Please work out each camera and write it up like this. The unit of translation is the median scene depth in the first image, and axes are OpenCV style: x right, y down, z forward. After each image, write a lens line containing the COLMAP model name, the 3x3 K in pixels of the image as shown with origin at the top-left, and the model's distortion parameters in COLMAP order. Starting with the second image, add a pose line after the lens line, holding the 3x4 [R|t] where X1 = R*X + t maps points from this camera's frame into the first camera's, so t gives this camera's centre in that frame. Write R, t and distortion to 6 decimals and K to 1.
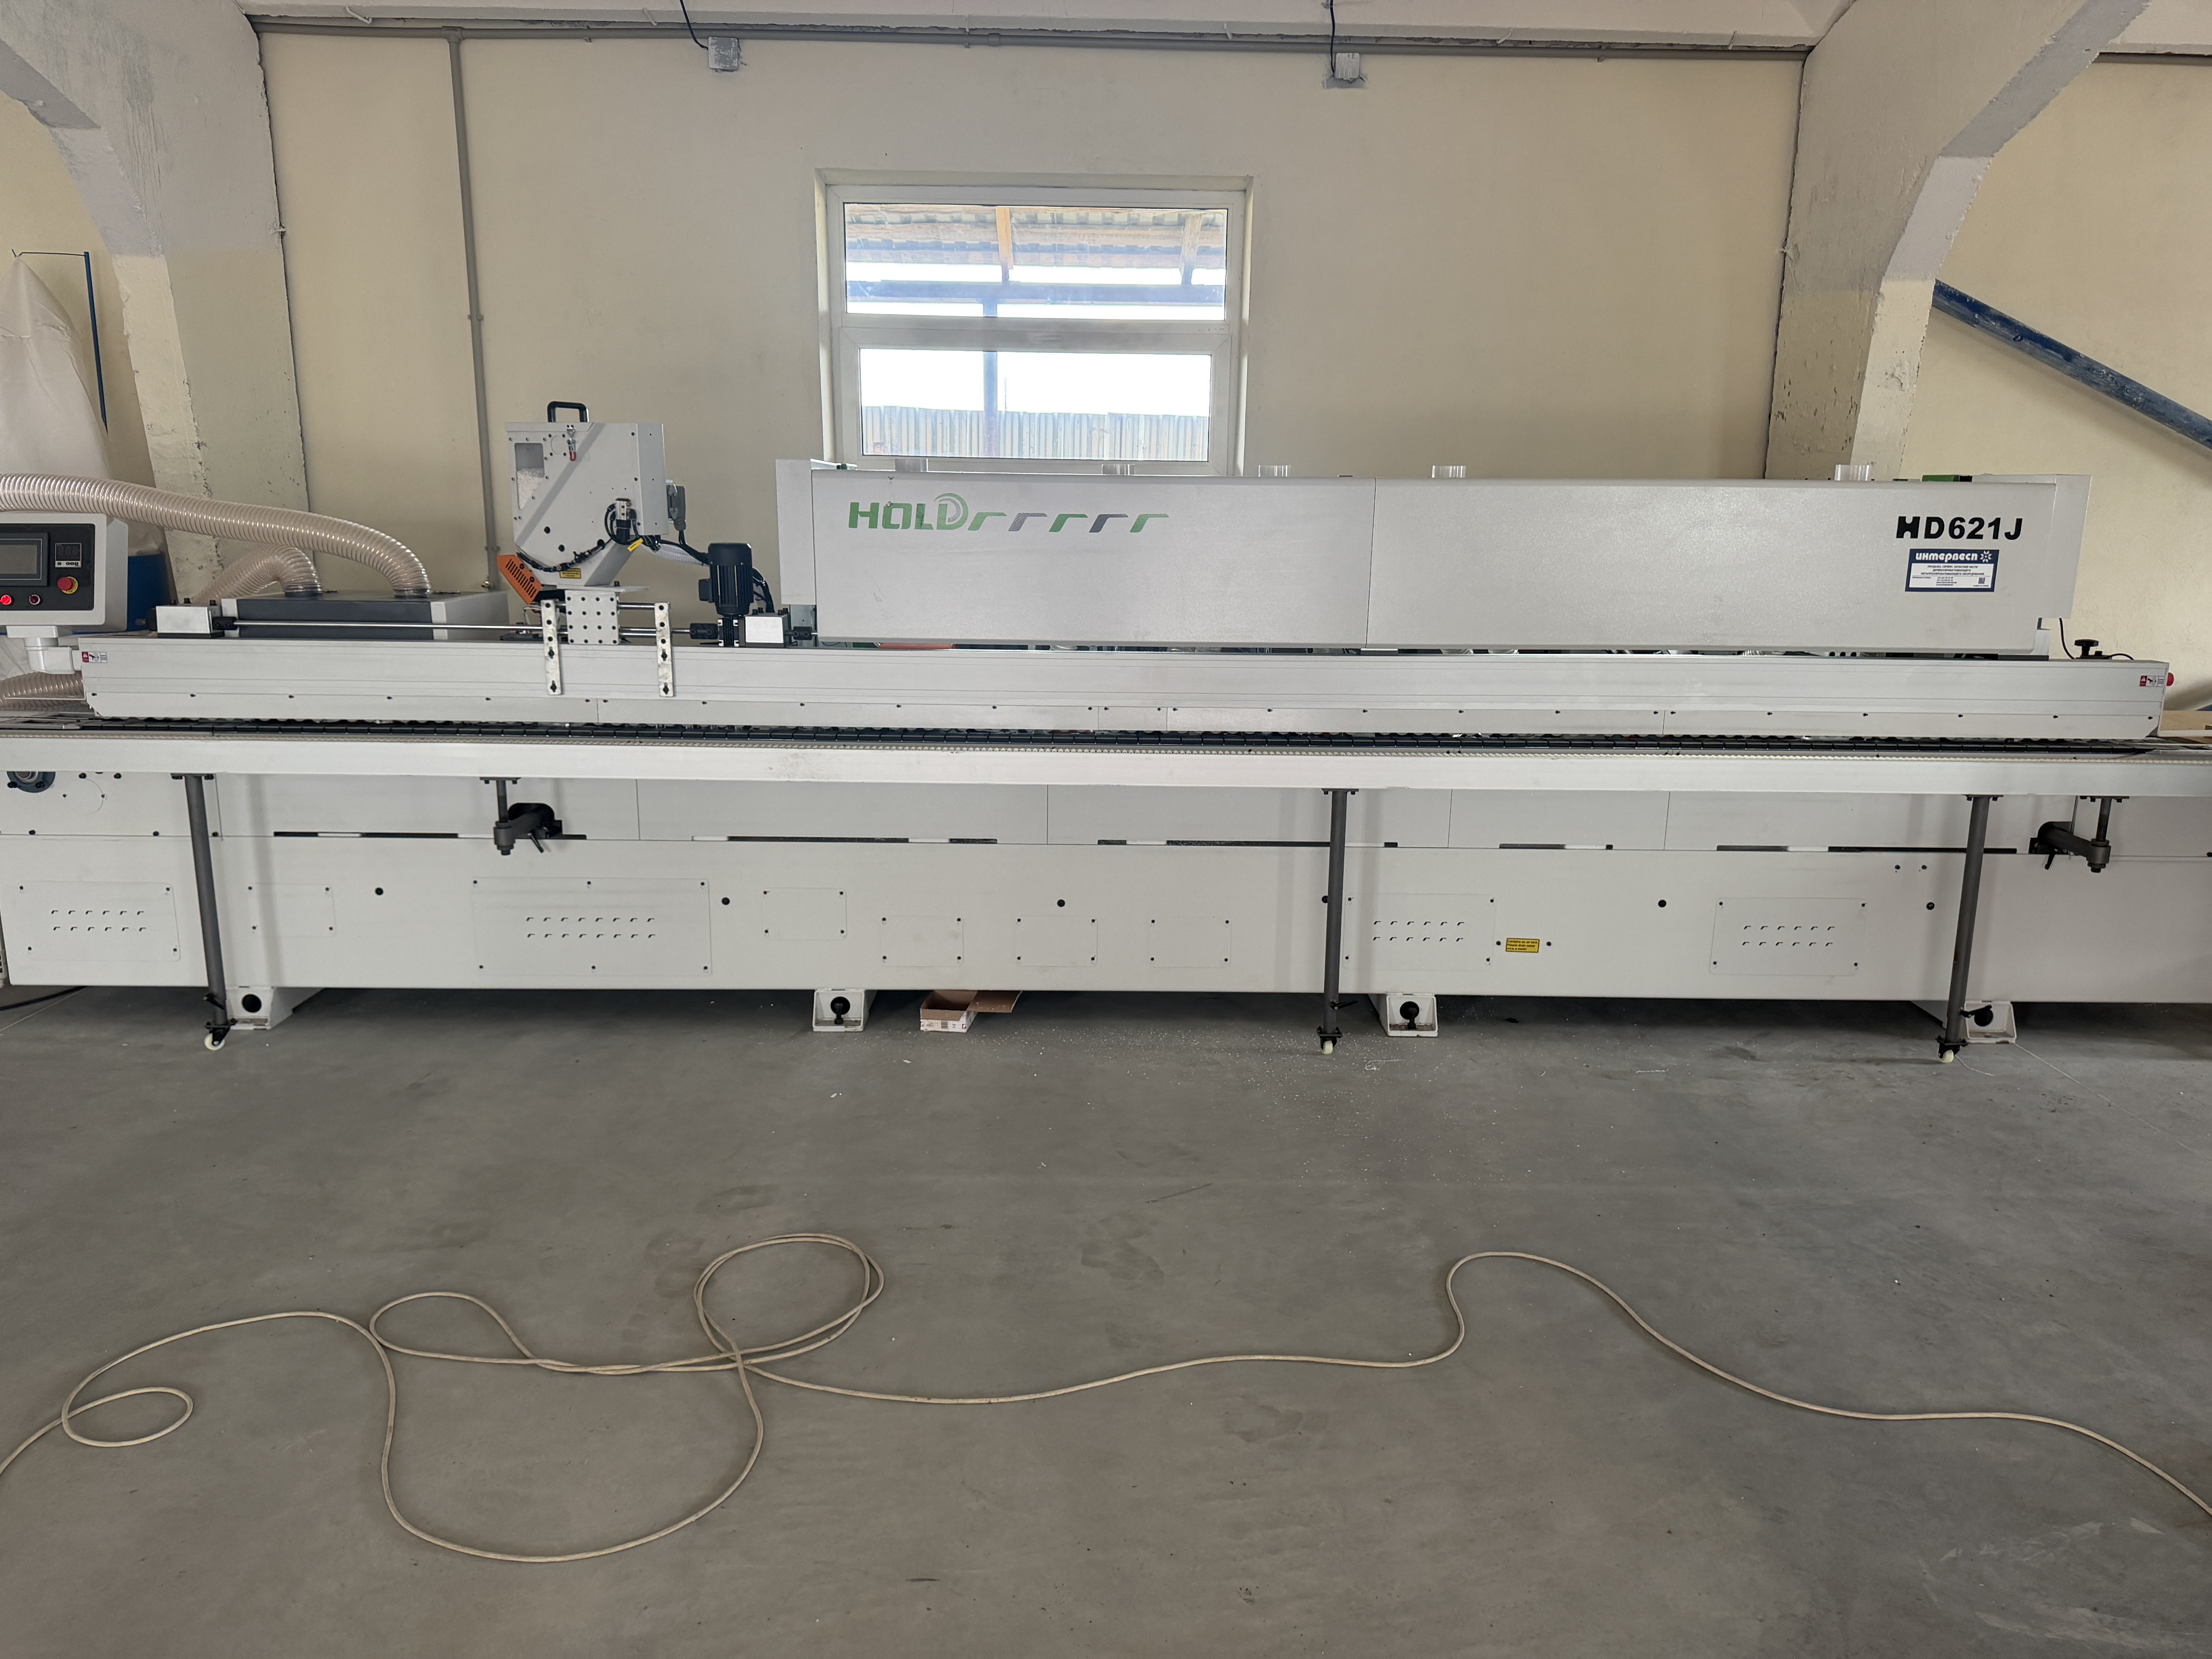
lens RADIAL K [[1551.8, 0, 1130.8], [0, 1551.8, 797.6], [0, 0, 1]] dist [0.091949, -0.150904]
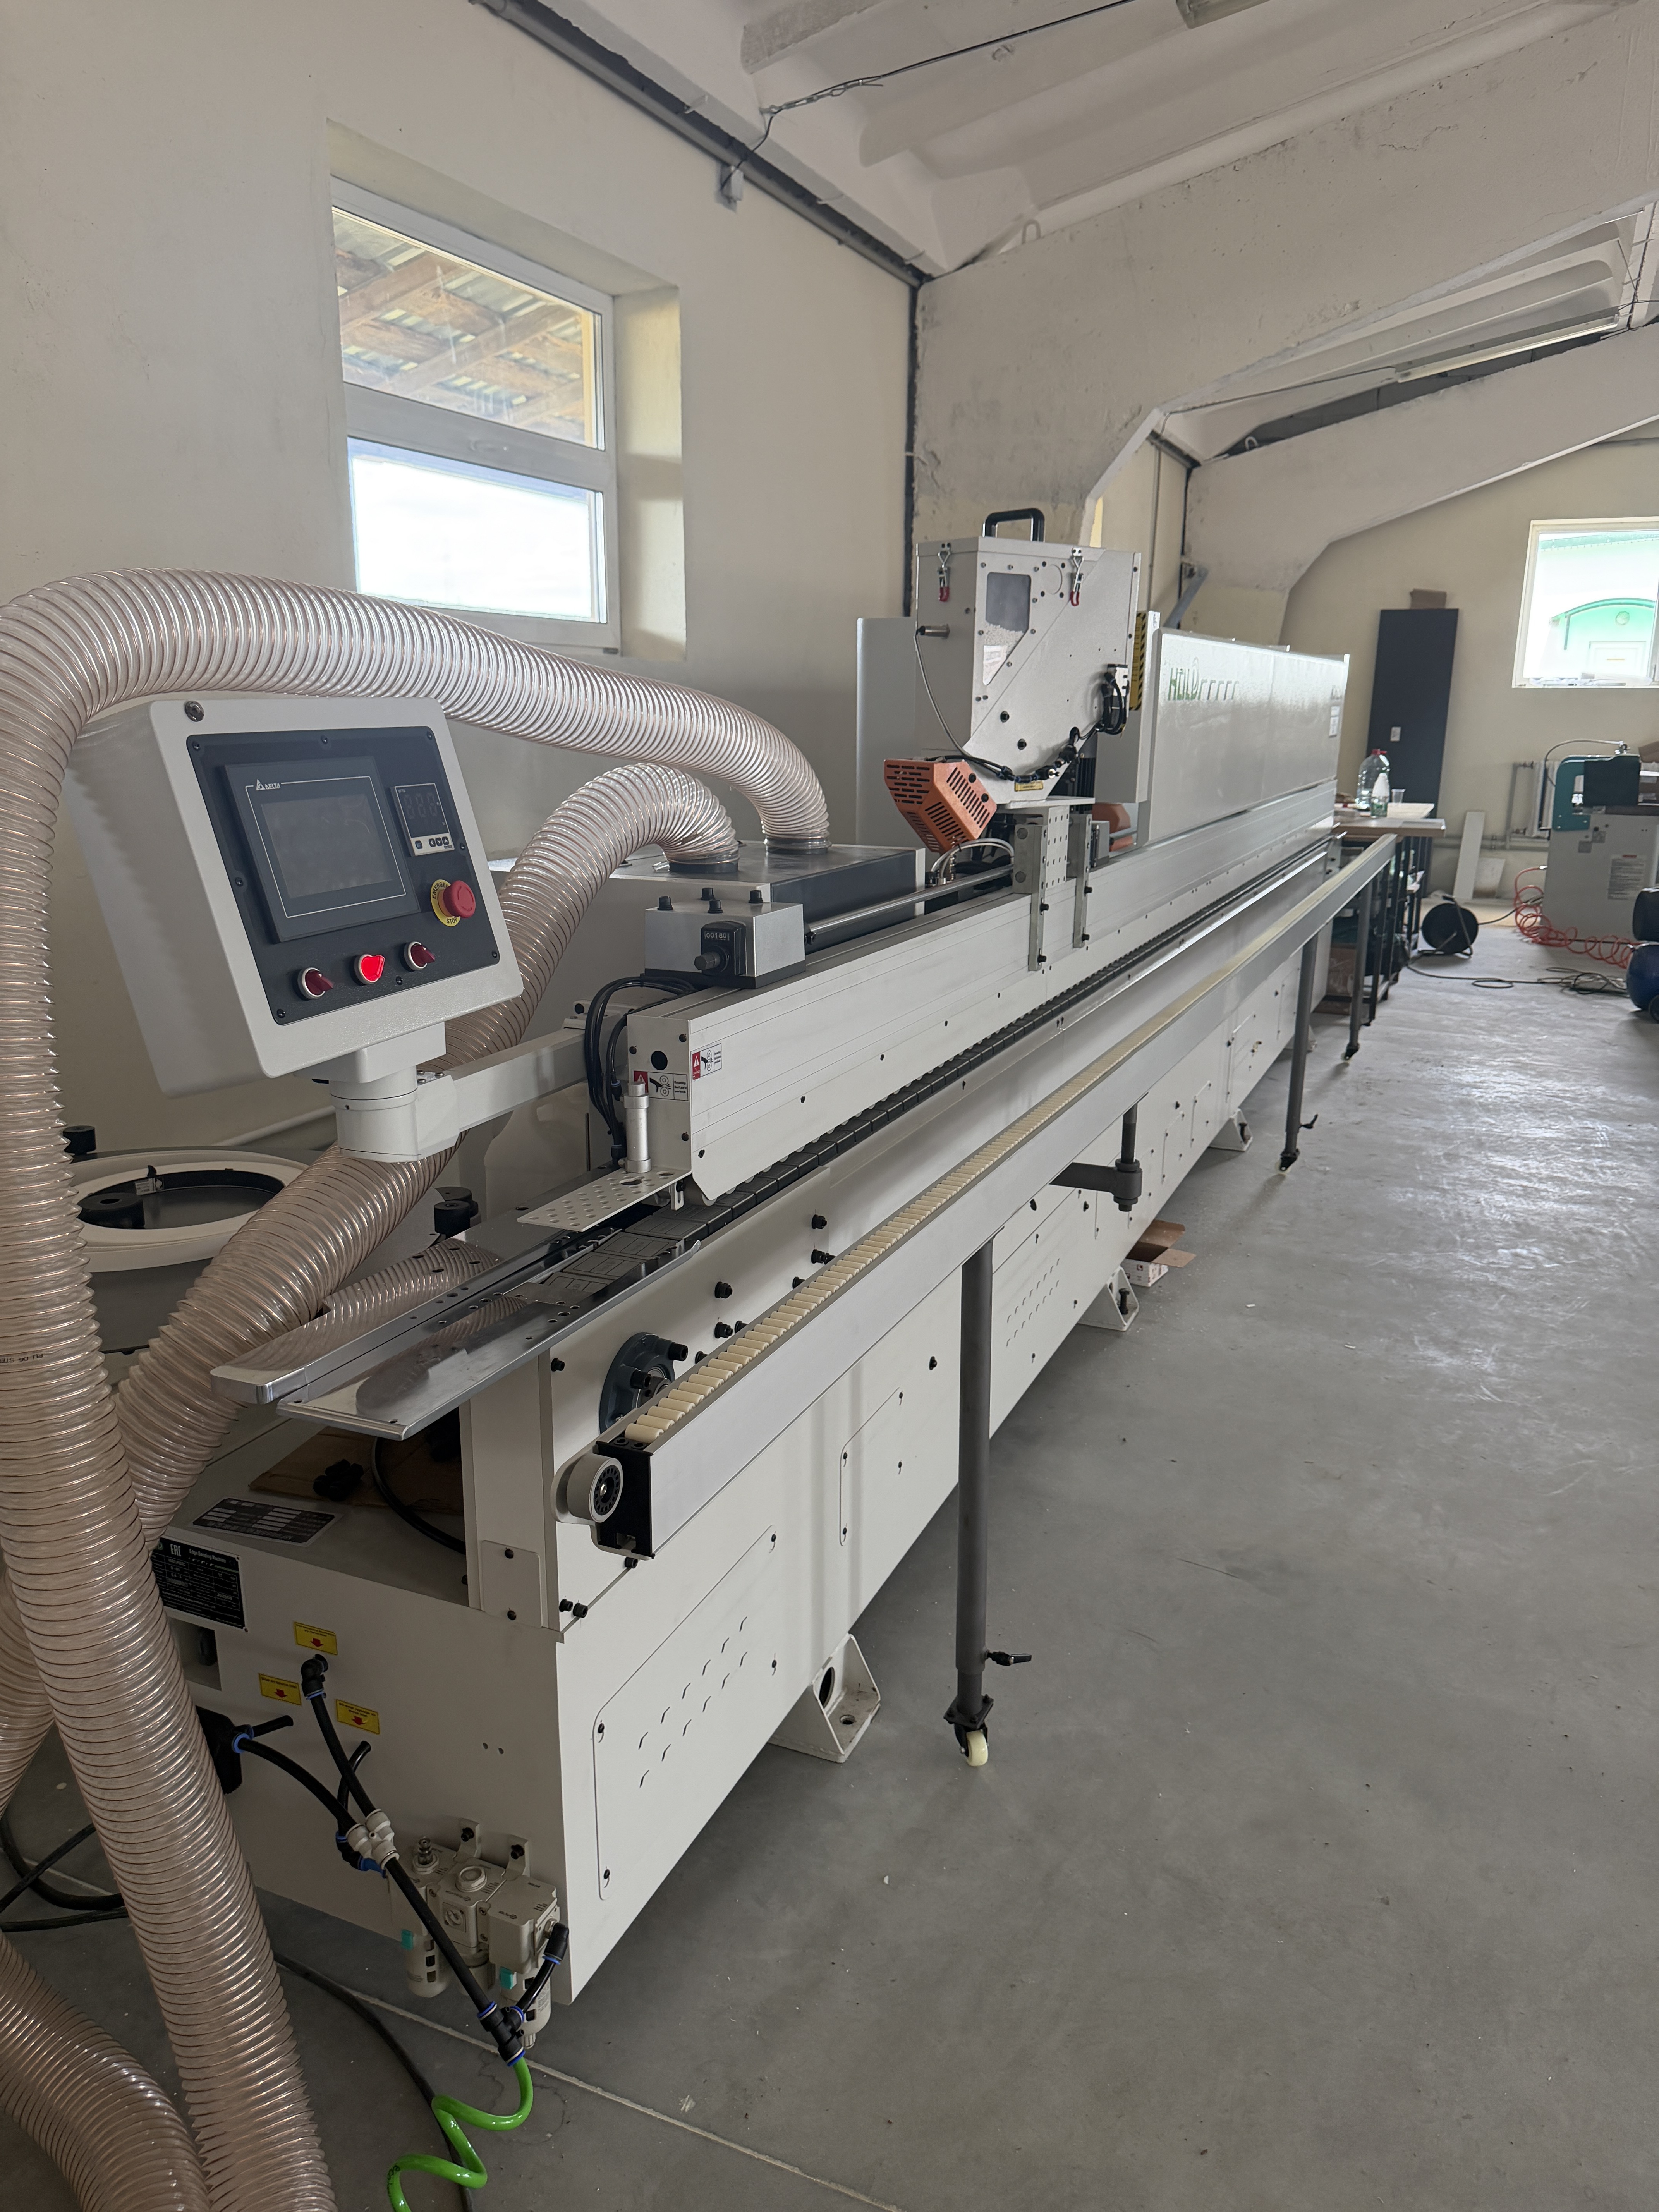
lens RADIAL K [[1576.3, 0, 814.0], [0, 1576.3, 1108.3], [0, 0, 1]] dist [0.088452, -0.196593]
pose [[0.427628, -0.238196, 0.872007, -0.992869], [0.185343, 0.967267, 0.173325, -0.141541], [-0.884750, 0.087502, 0.457779, 0.782154]]
